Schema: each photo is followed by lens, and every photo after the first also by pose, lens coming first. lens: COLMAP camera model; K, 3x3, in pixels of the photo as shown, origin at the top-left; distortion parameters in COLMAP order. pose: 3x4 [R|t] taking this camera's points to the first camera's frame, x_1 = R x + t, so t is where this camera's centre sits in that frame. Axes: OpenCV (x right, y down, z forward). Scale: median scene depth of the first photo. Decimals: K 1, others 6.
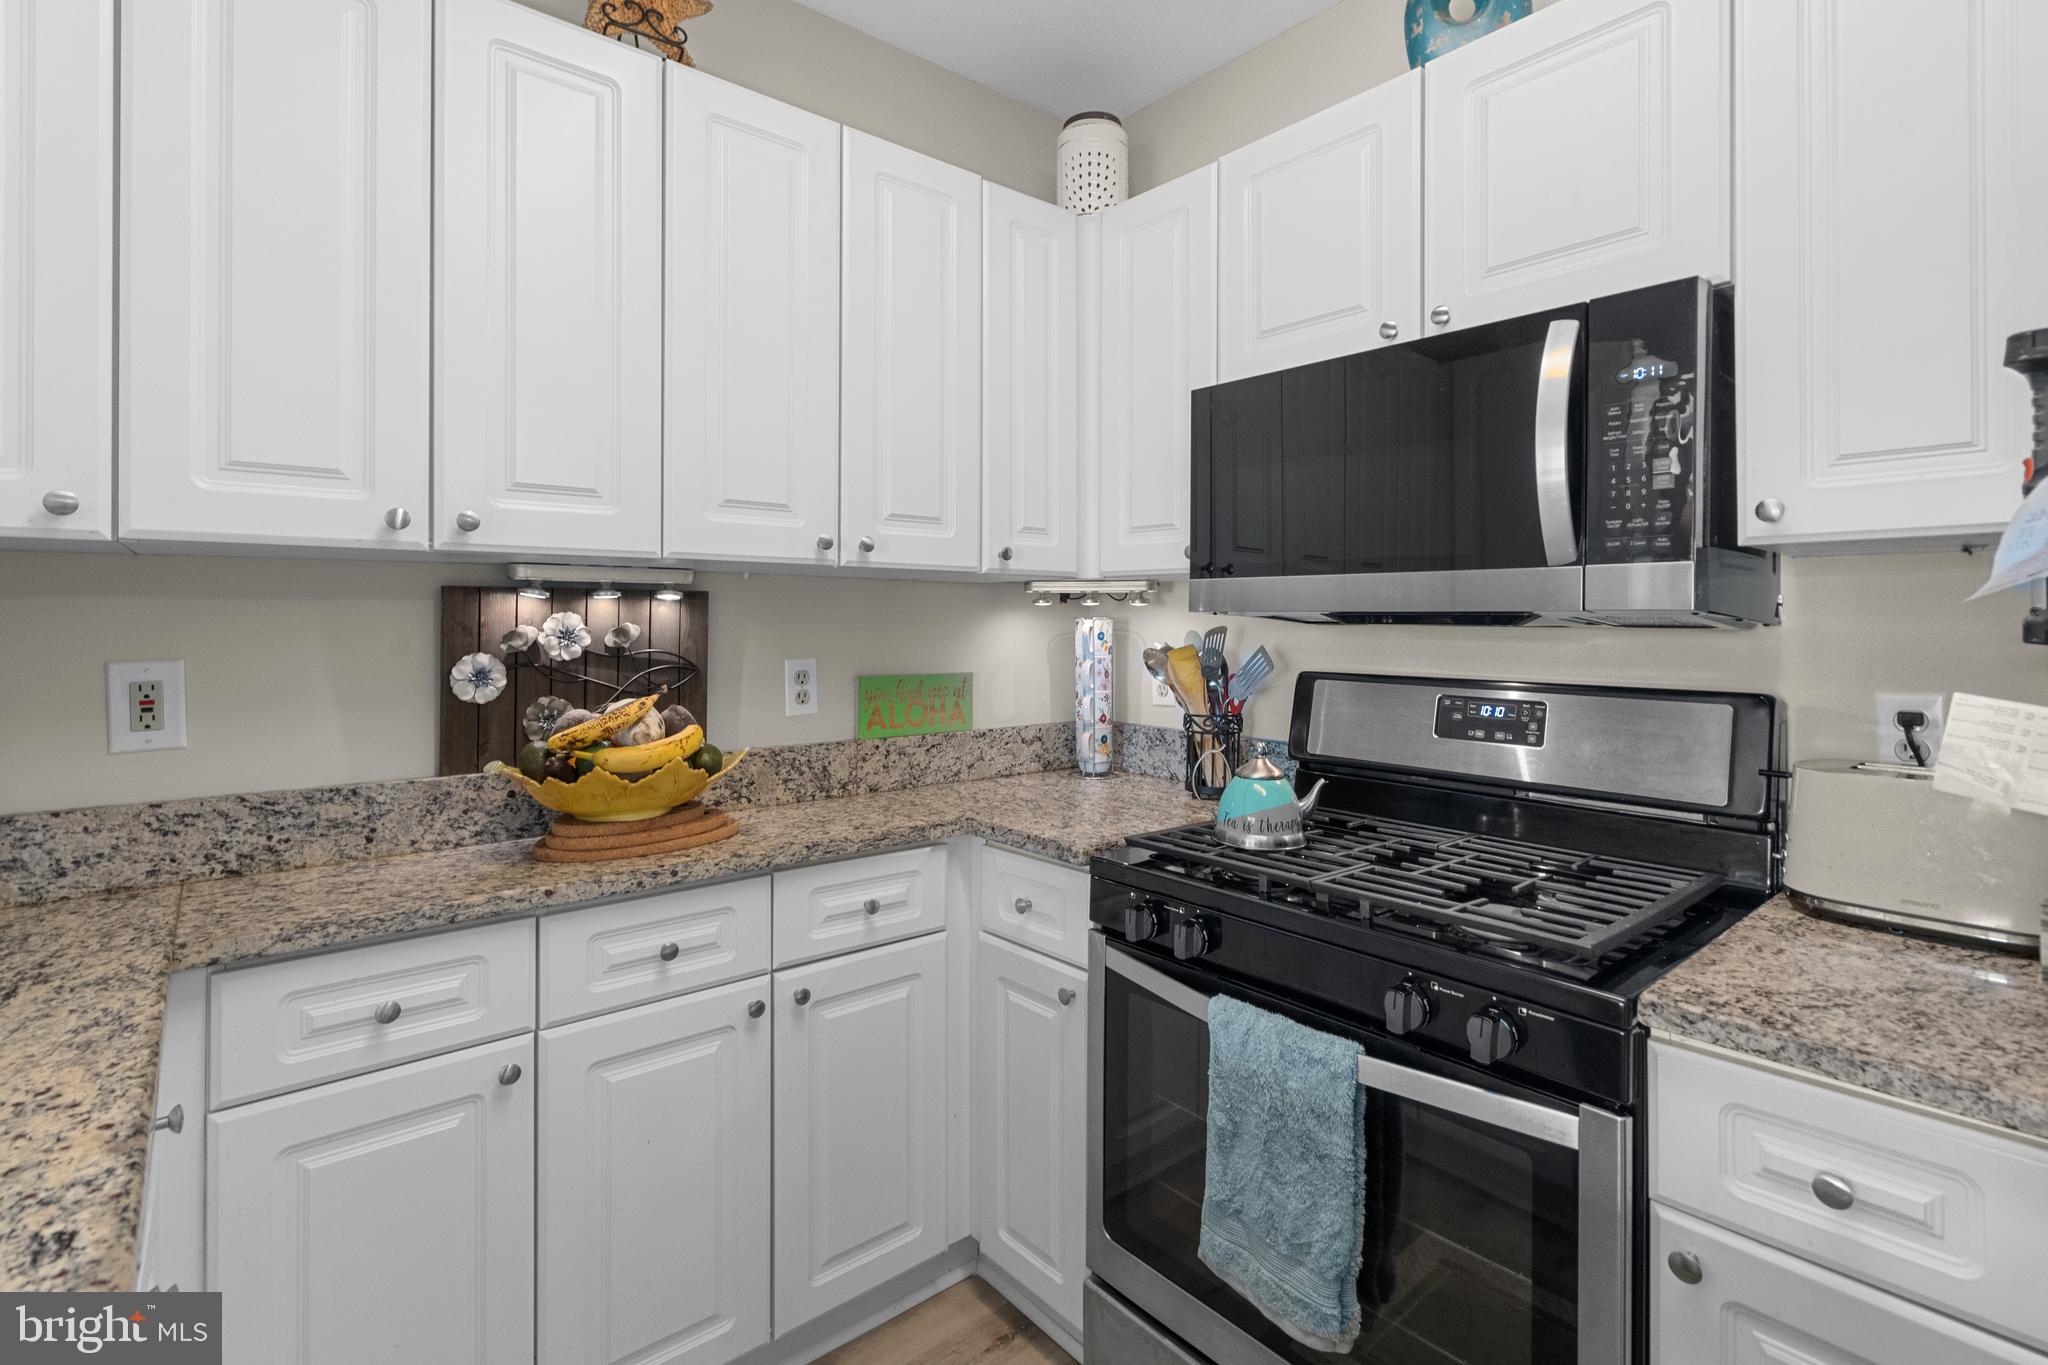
lens RADIAL K [[944.0, 0, 1000.5], [0, 944.0, 631.5], [0, 0, 1]] dist [-0.000562, 0.002837]
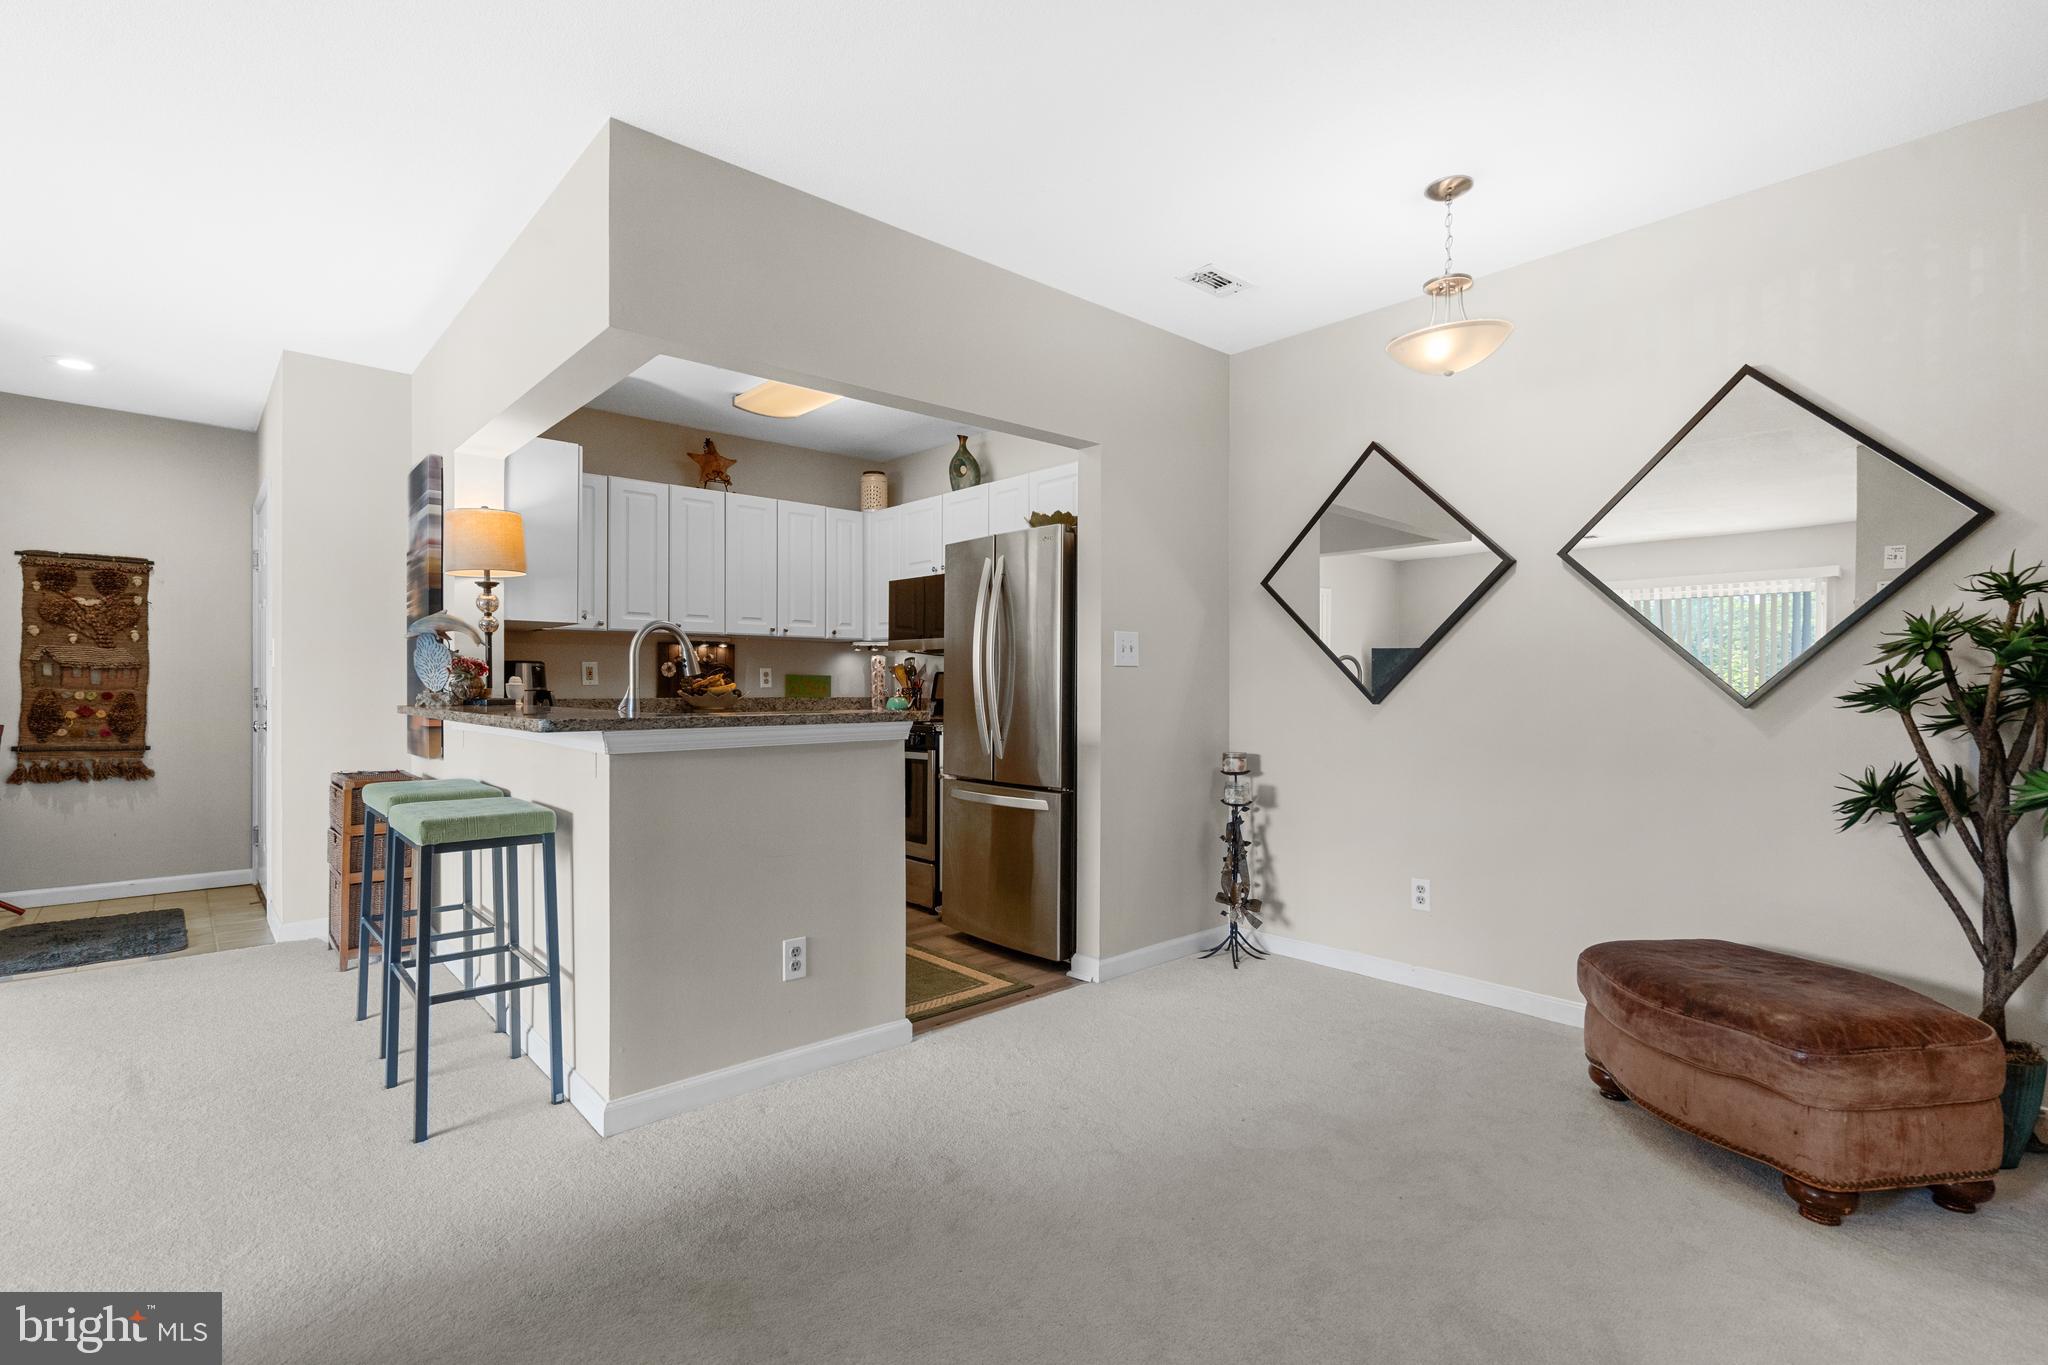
lens RADIAL K [[944.0, 0, 1017.2], [0, 944.0, 687.5], [0, 0, 1]] dist [-0.000562, 0.002837]
pose [[0.998571, 0.000396, 0.053441, 0.510292], [-0.000046, 0.999978, -0.006561, 0.135986], [-0.053442, 0.006549, 0.998549, -2.429421]]
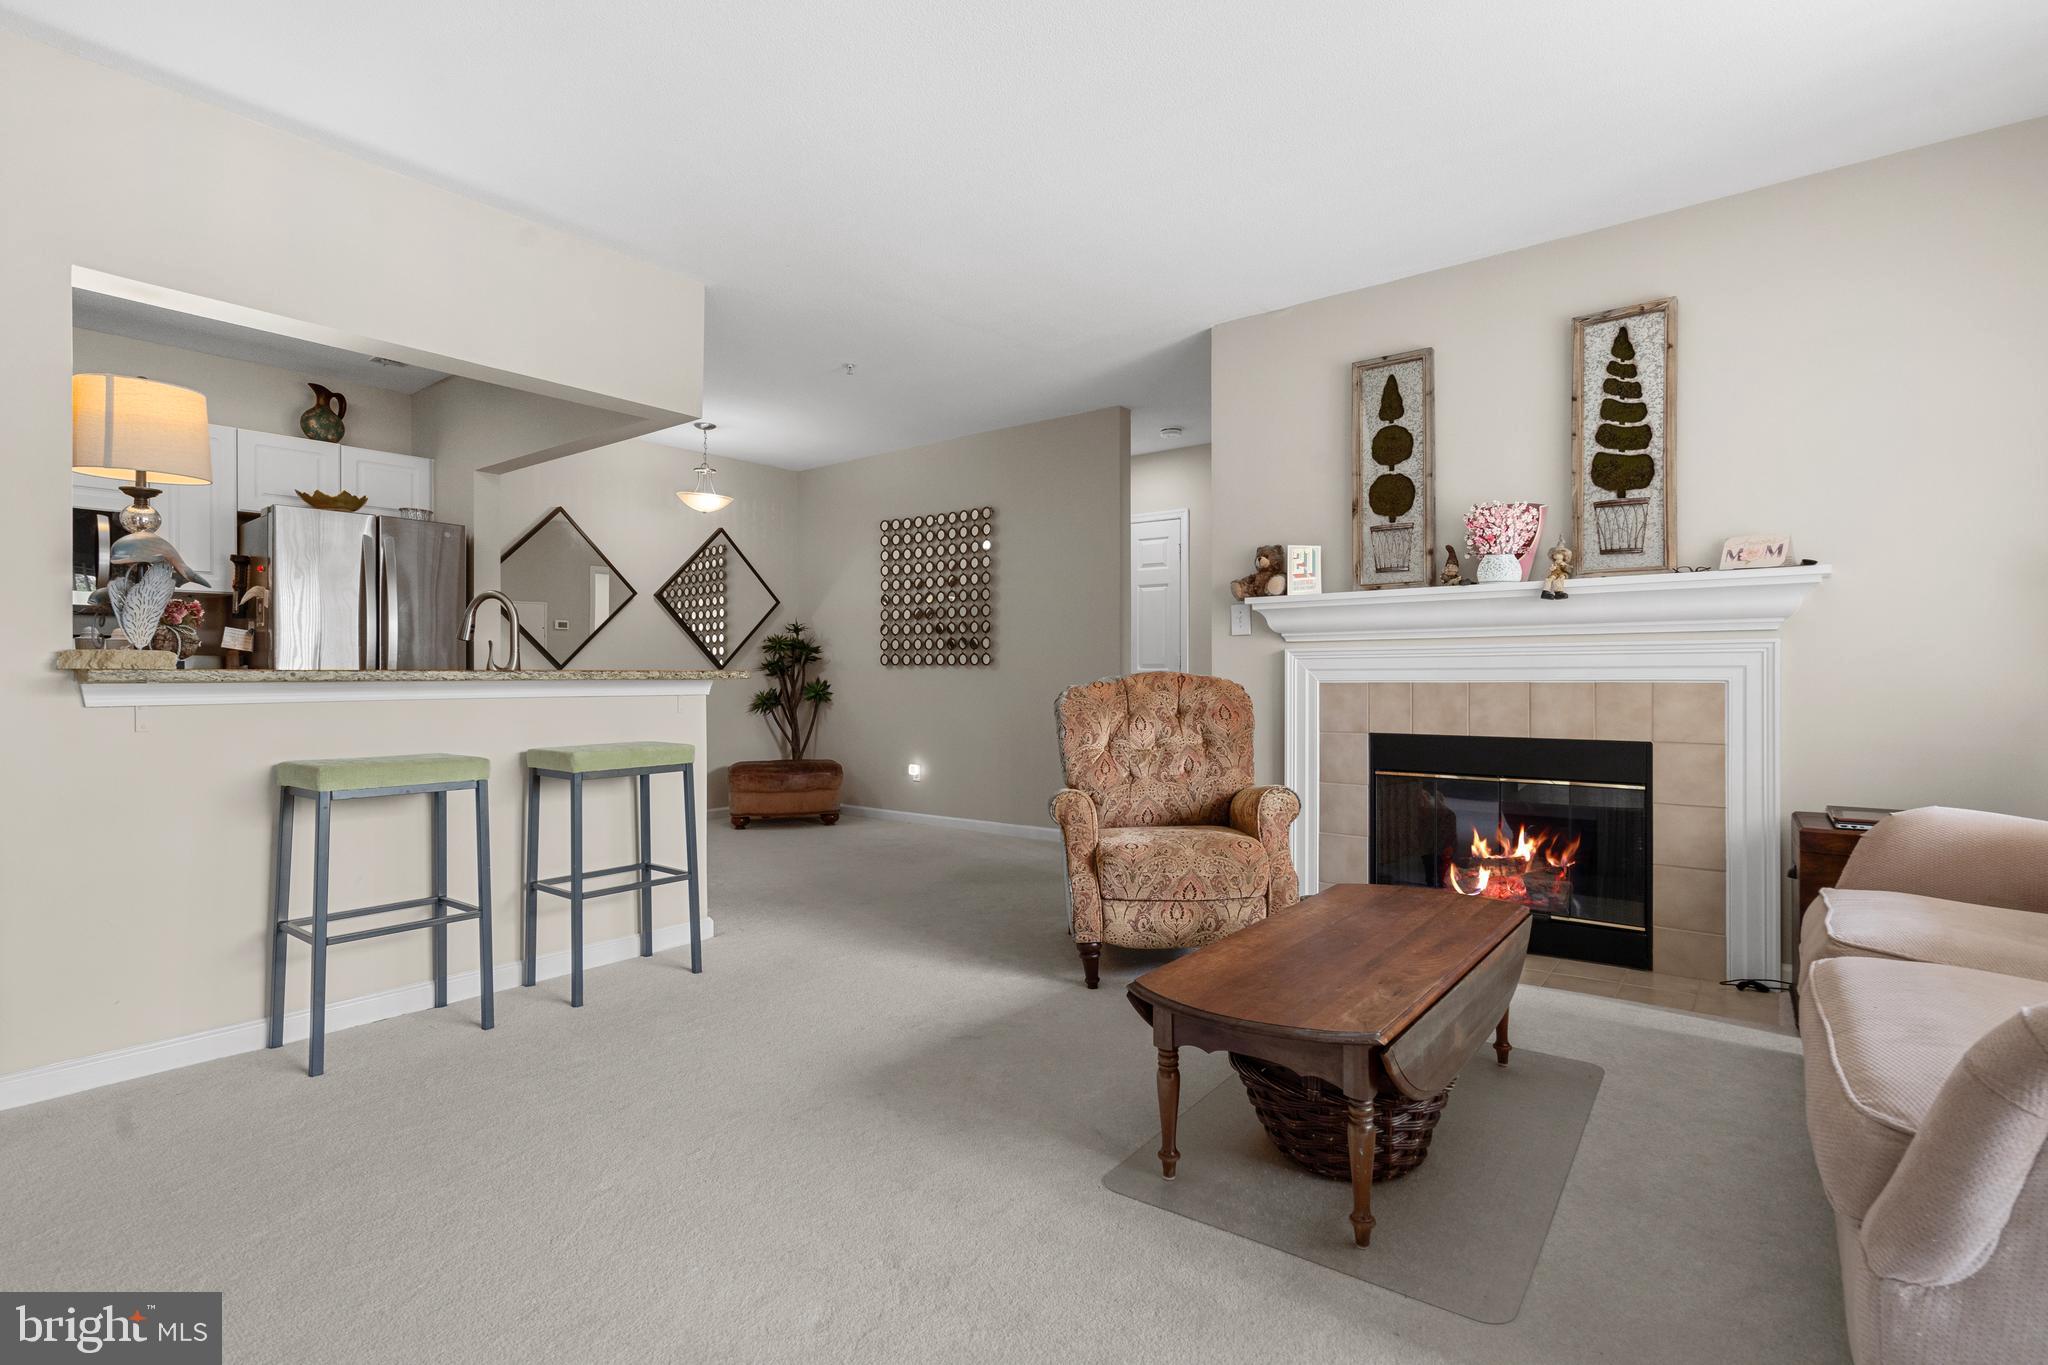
lens RADIAL K [[944.0, 0, 1019.5], [0, 944.0, 677.0], [0, 0, 1]] dist [-0.000562, 0.002837]
pose [[-0.221867, -0.005775, 0.975060, -2.570260], [0.007948, 0.999939, 0.007731, 0.174635], [-0.975045, 0.009465, -0.221807, -1.076776]]
